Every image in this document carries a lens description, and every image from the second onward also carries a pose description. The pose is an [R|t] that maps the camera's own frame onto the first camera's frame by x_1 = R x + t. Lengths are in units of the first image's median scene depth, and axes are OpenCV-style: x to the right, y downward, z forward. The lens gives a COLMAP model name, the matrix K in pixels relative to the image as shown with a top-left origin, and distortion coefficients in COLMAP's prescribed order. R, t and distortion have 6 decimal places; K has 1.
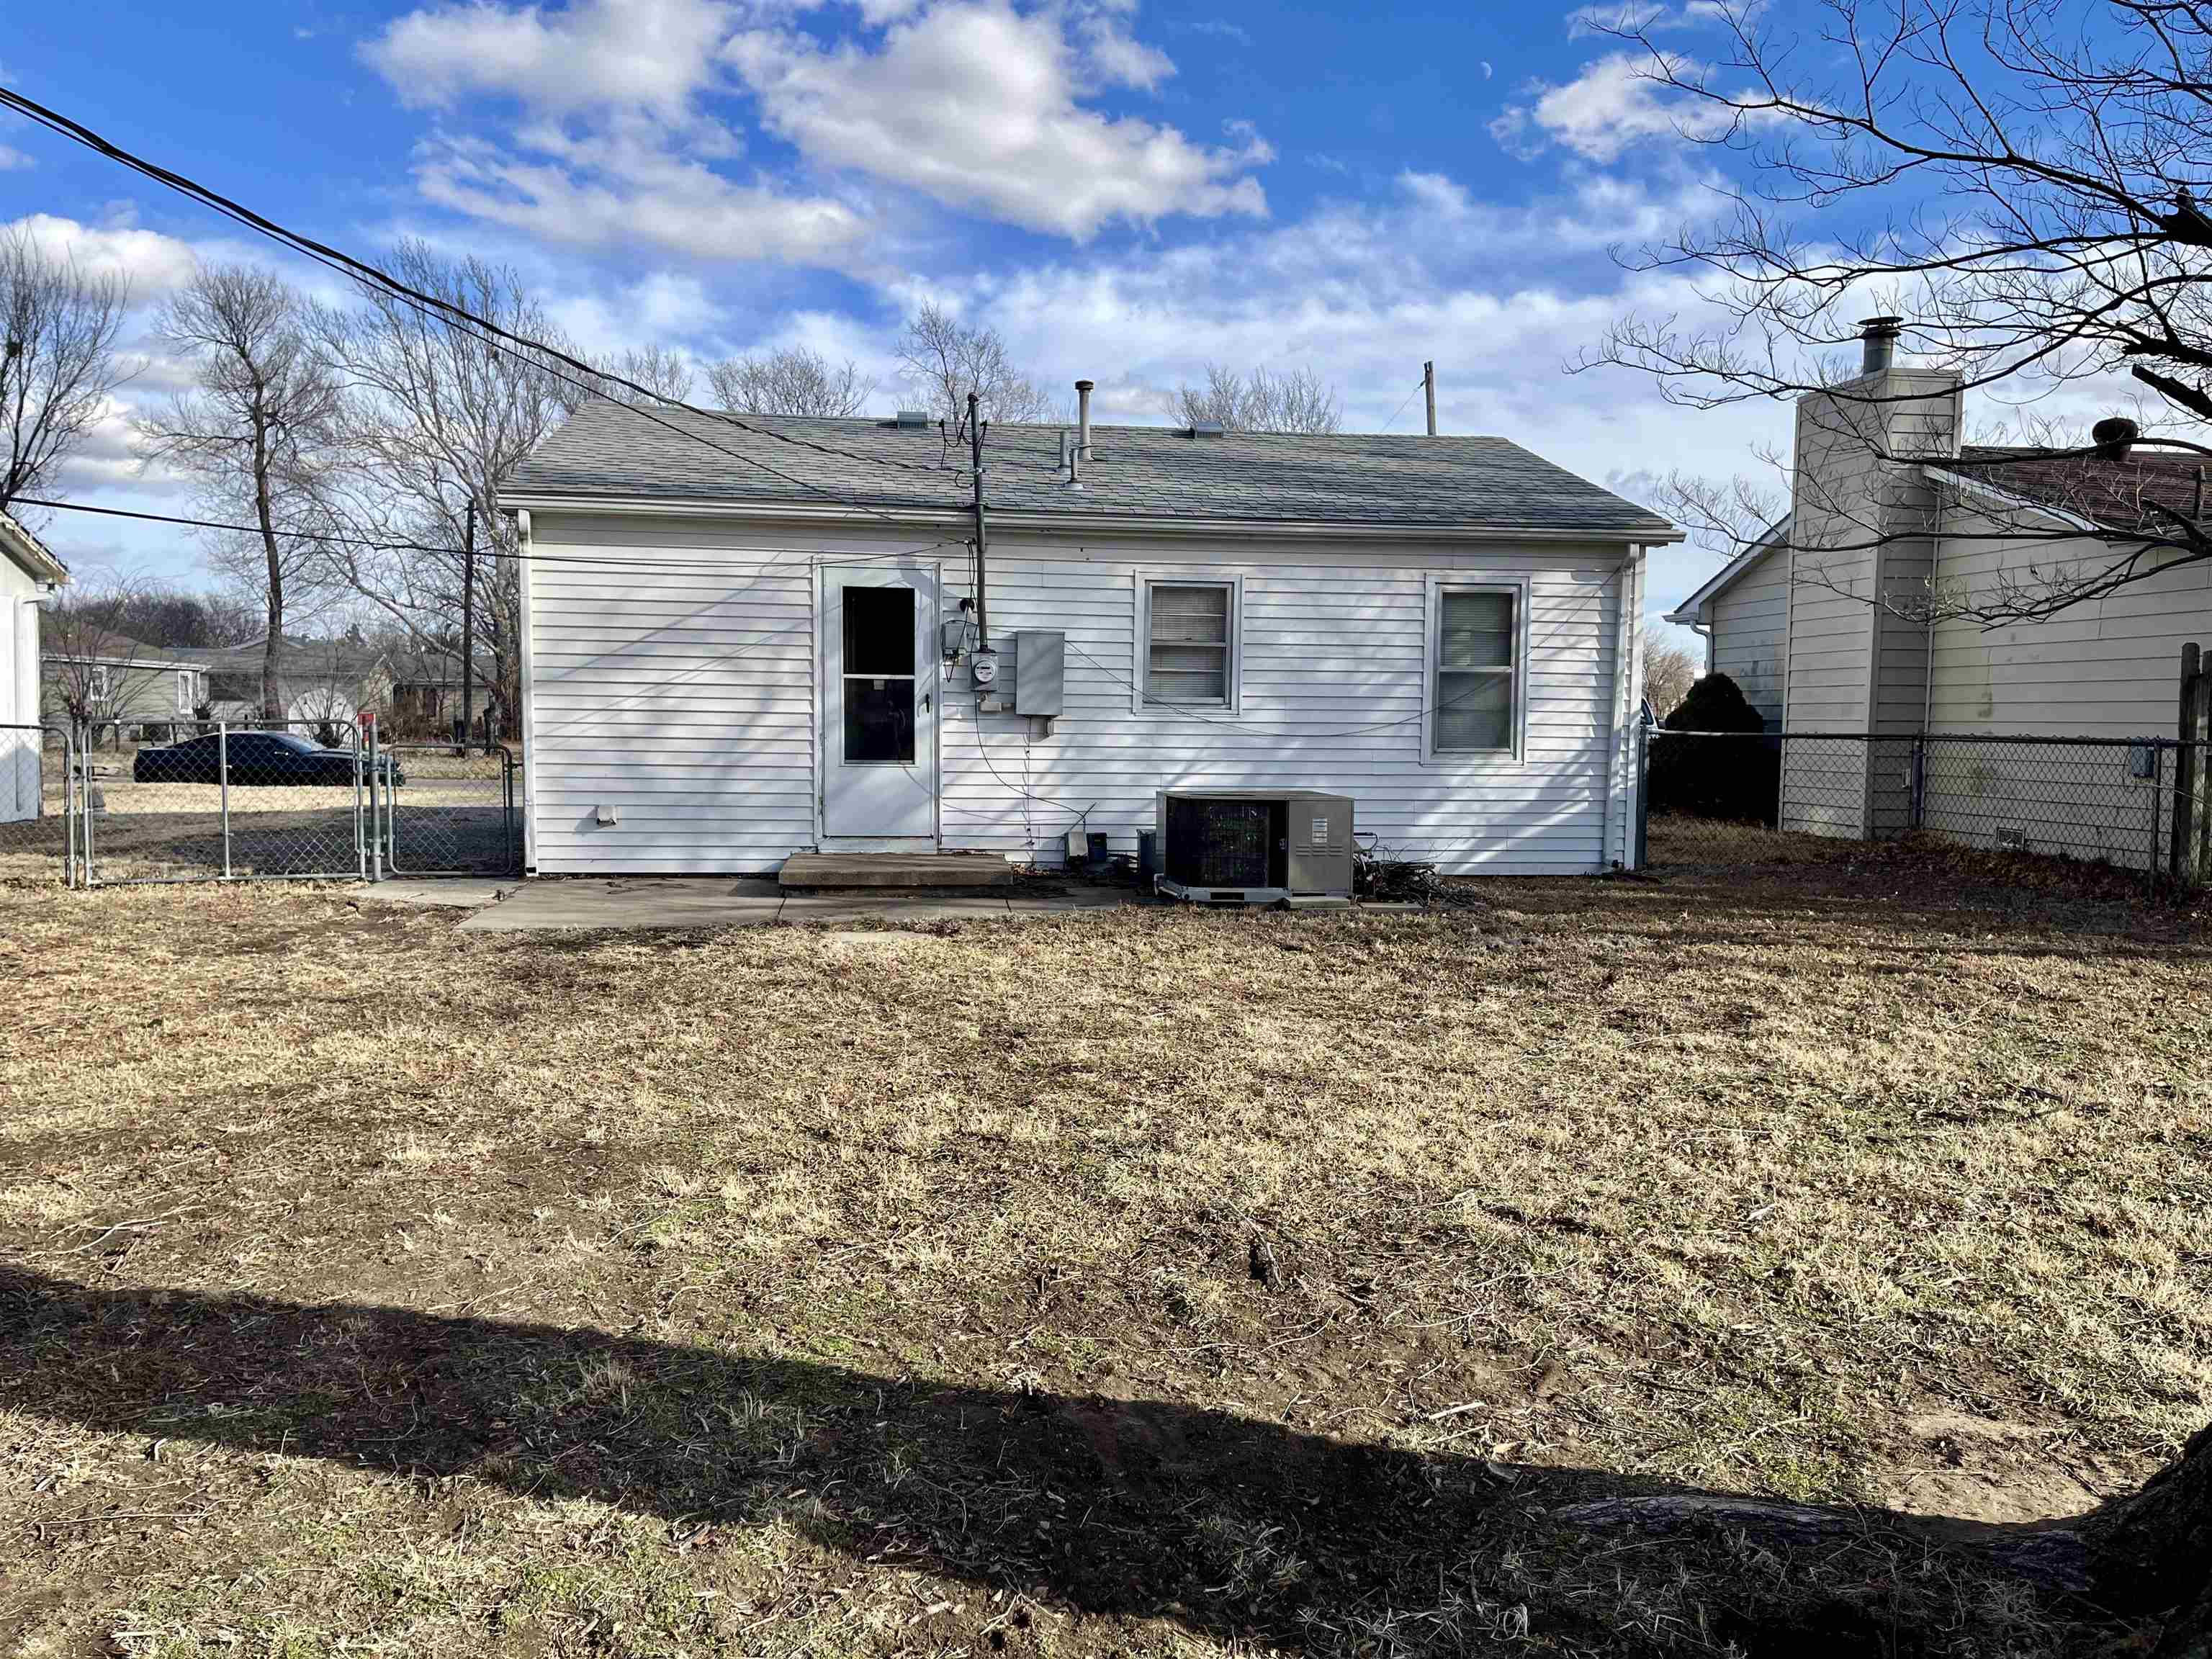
lens RADIAL K [[1647.9, 0, 1111.1], [0, 1647.9, 841.9], [0, 0, 1]] dist [0.062914, -0.081739]
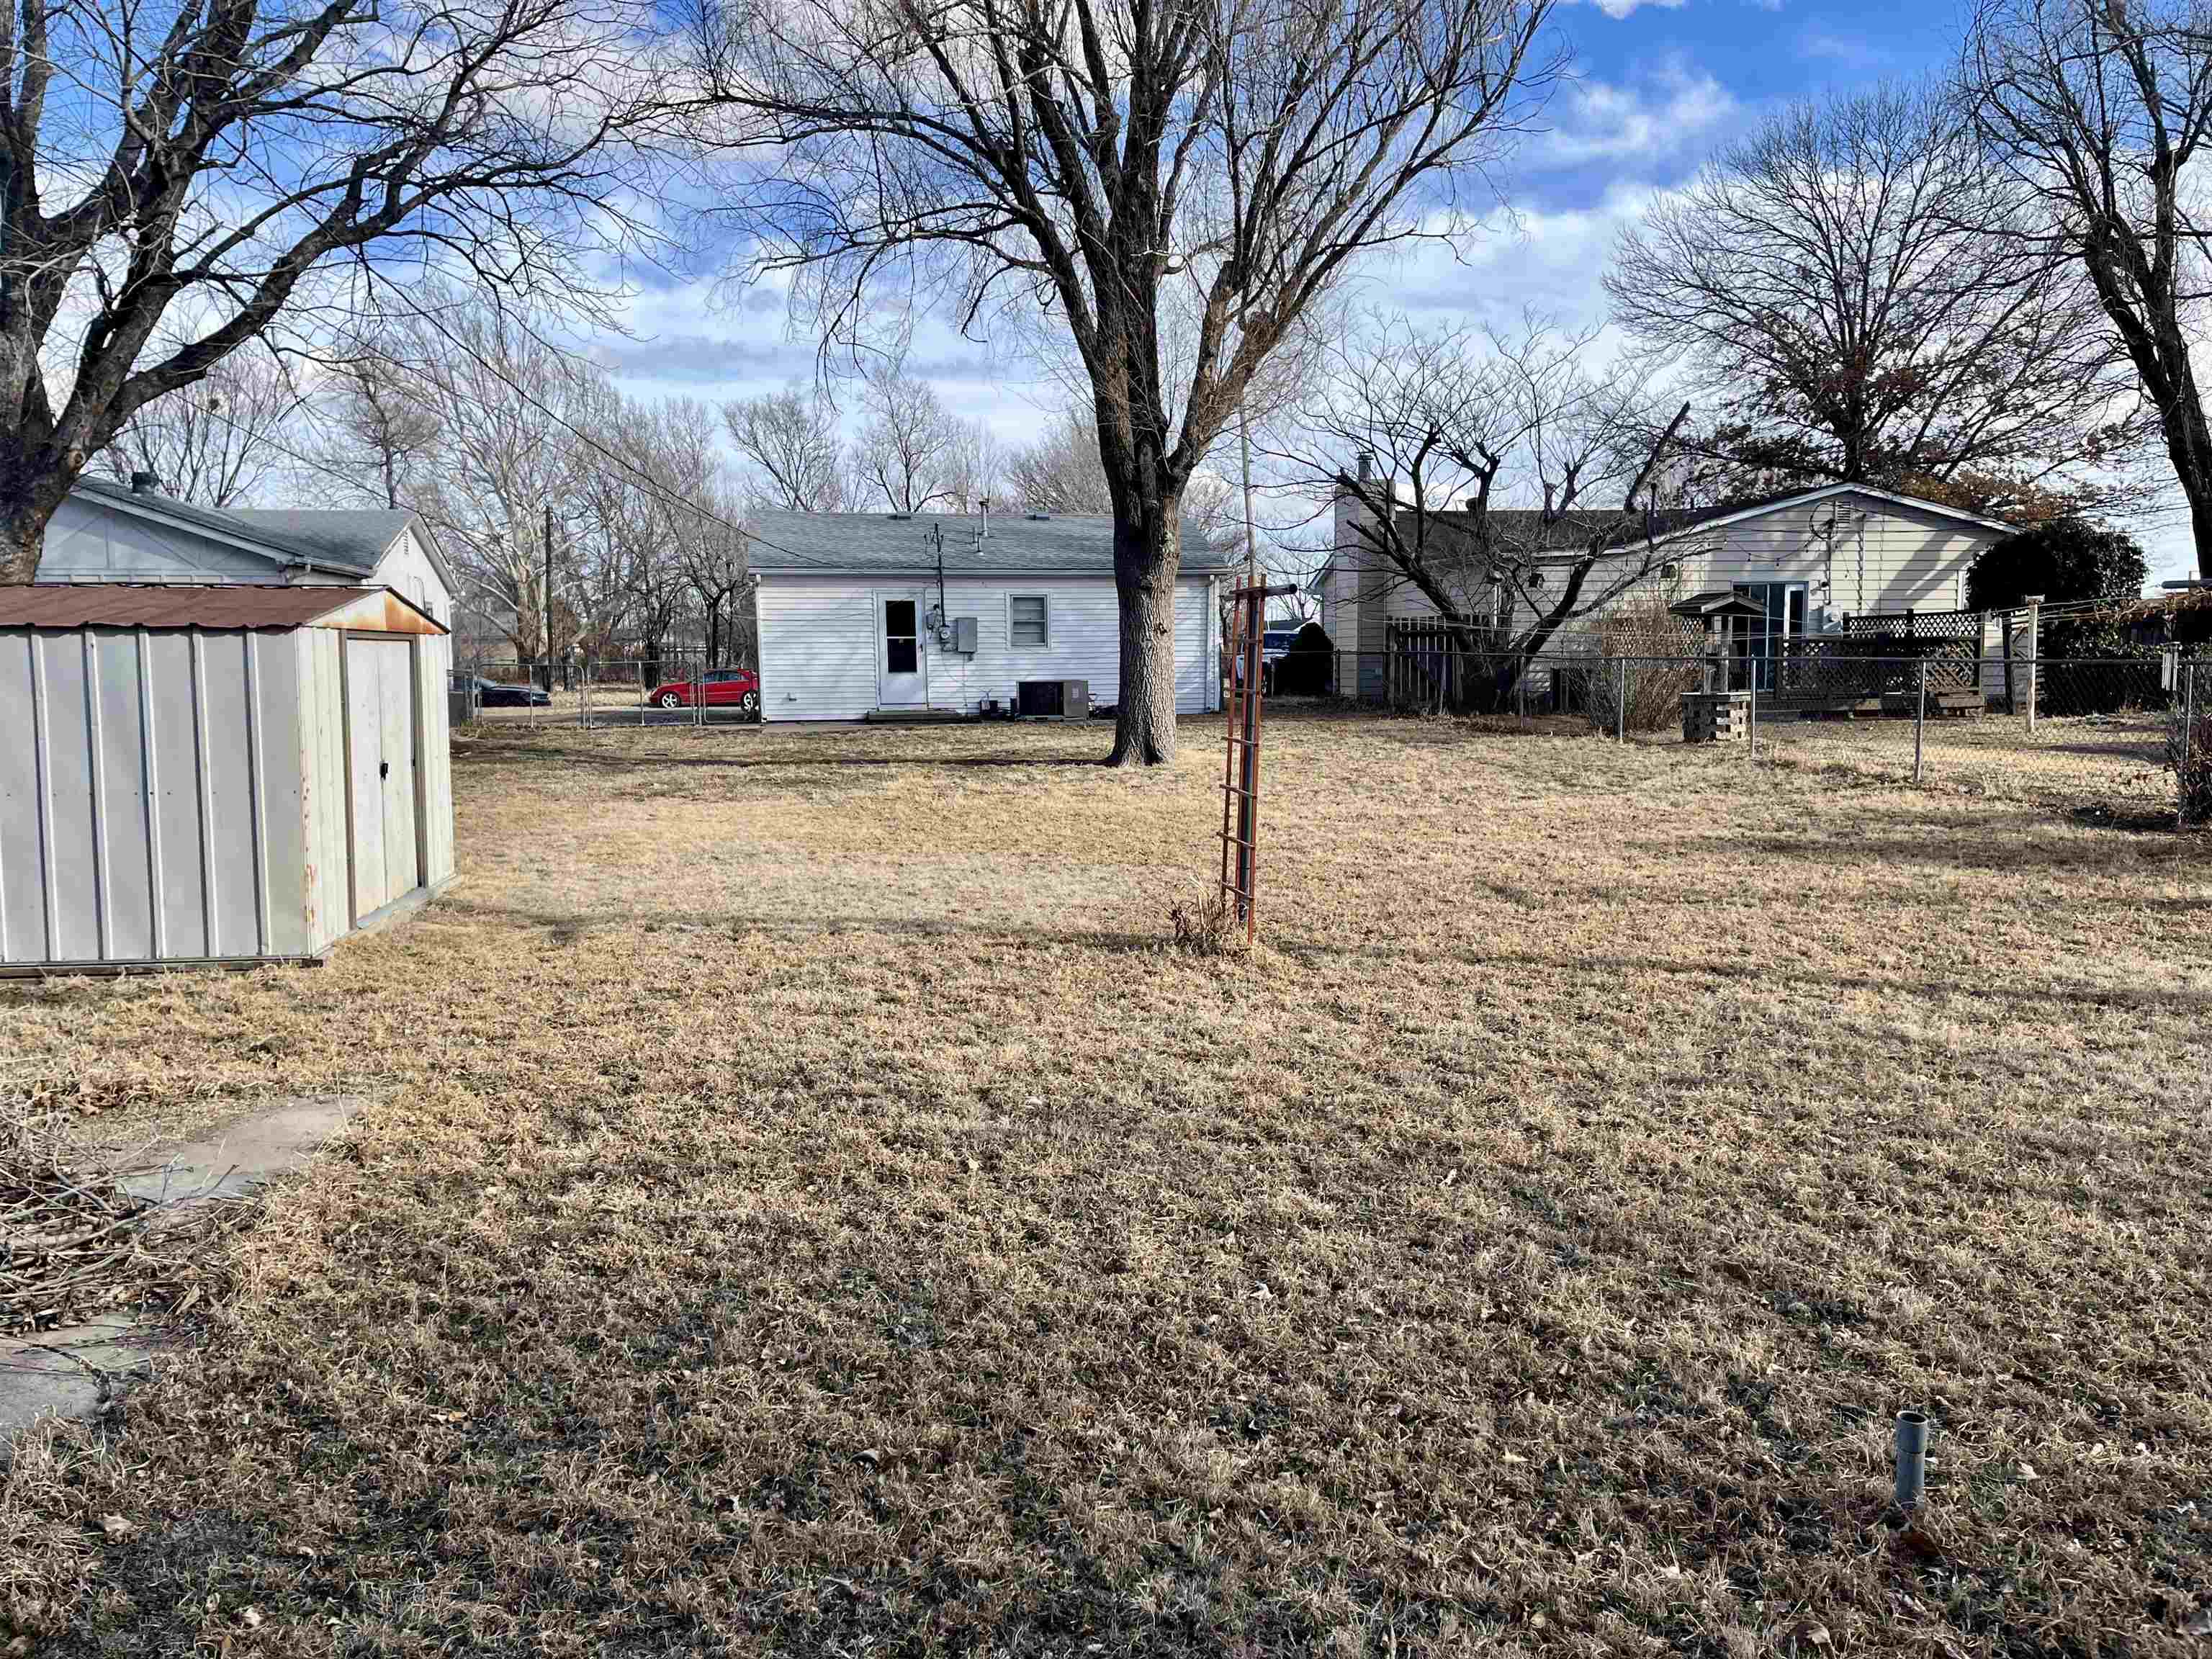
lens RADIAL K [[1647.9, 0, 1111.1], [0, 1647.9, 841.9], [0, 0, 1]] dist [0.062914, -0.081739]
pose [[0.999628, -0.024274, -0.012397, 0.190547], [0.024824, 0.998620, 0.046279, 0.095725], [0.011256, -0.046569, 0.998852, -1.434272]]
